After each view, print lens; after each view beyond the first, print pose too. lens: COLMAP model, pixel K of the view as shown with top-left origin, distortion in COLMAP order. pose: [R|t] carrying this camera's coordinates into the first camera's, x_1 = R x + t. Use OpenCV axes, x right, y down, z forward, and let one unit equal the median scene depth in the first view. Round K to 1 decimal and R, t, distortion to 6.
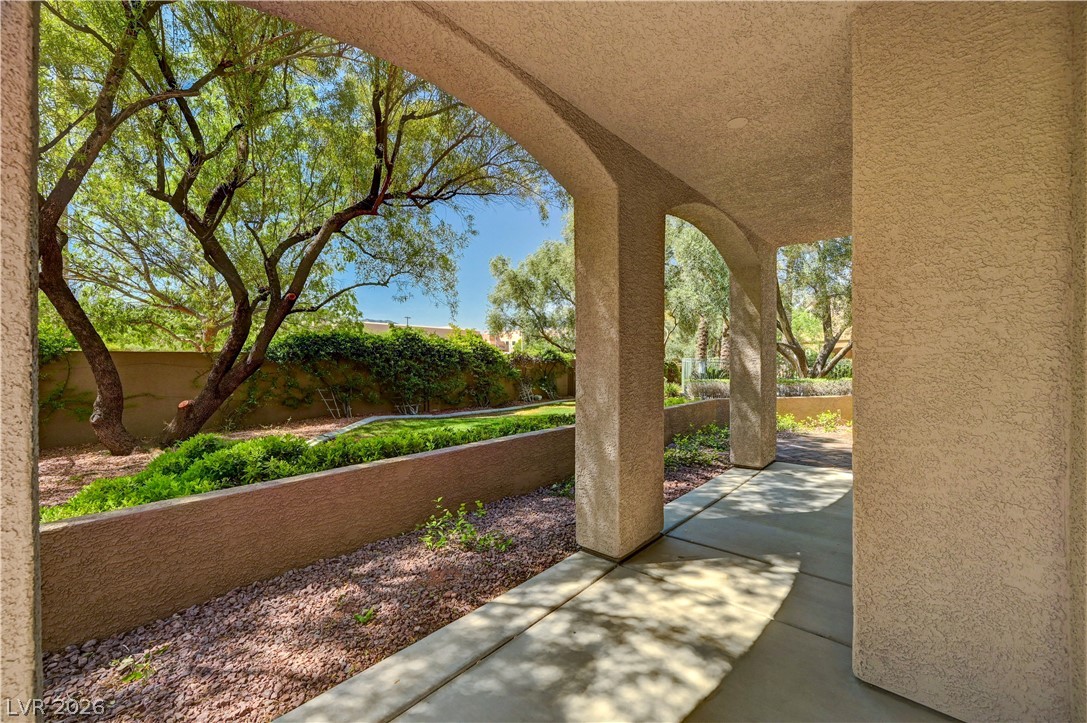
lens RADIAL K [[428.9, 0, 548.2], [0, 428.9, 357.4], [0, 0, 1]] dist [-0.001922, -0.000145]
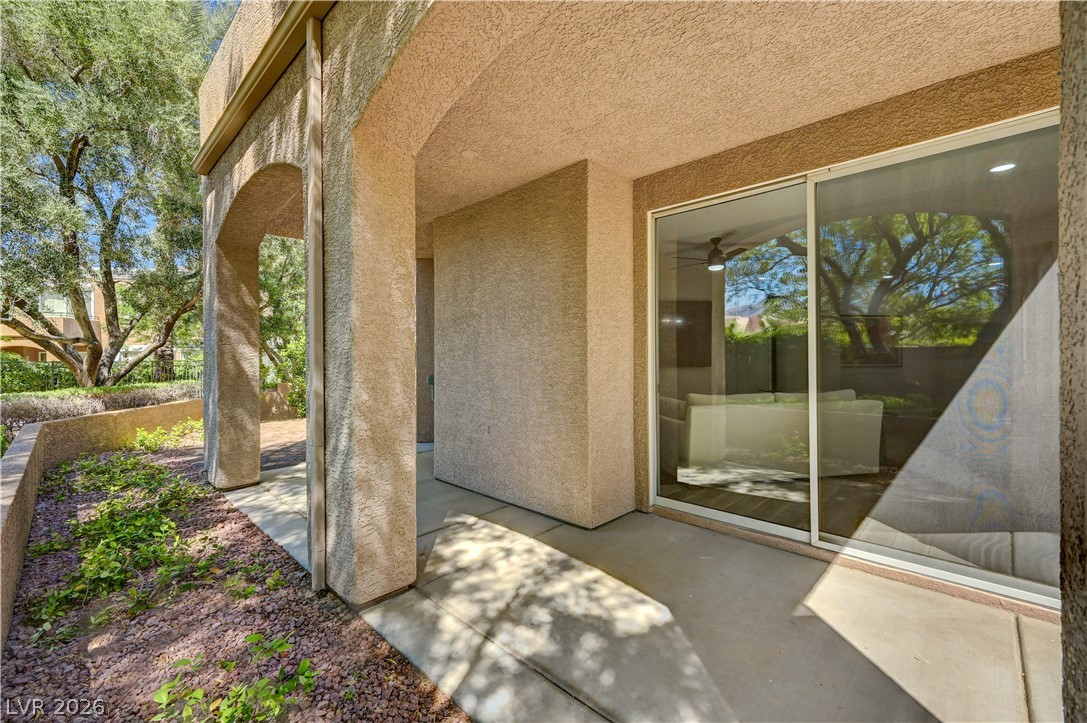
lens RADIAL K [[458.8, 0, 543.5], [0, 458.8, 361.5], [0, 0, 1]] dist [0.001318, 0.000125]
pose [[0.039470, -0.011930, 0.999150, -0.869339], [0.006690, 0.999909, 0.011674, 0.012729], [-0.999198, 0.006223, 0.039546, 0.802824]]
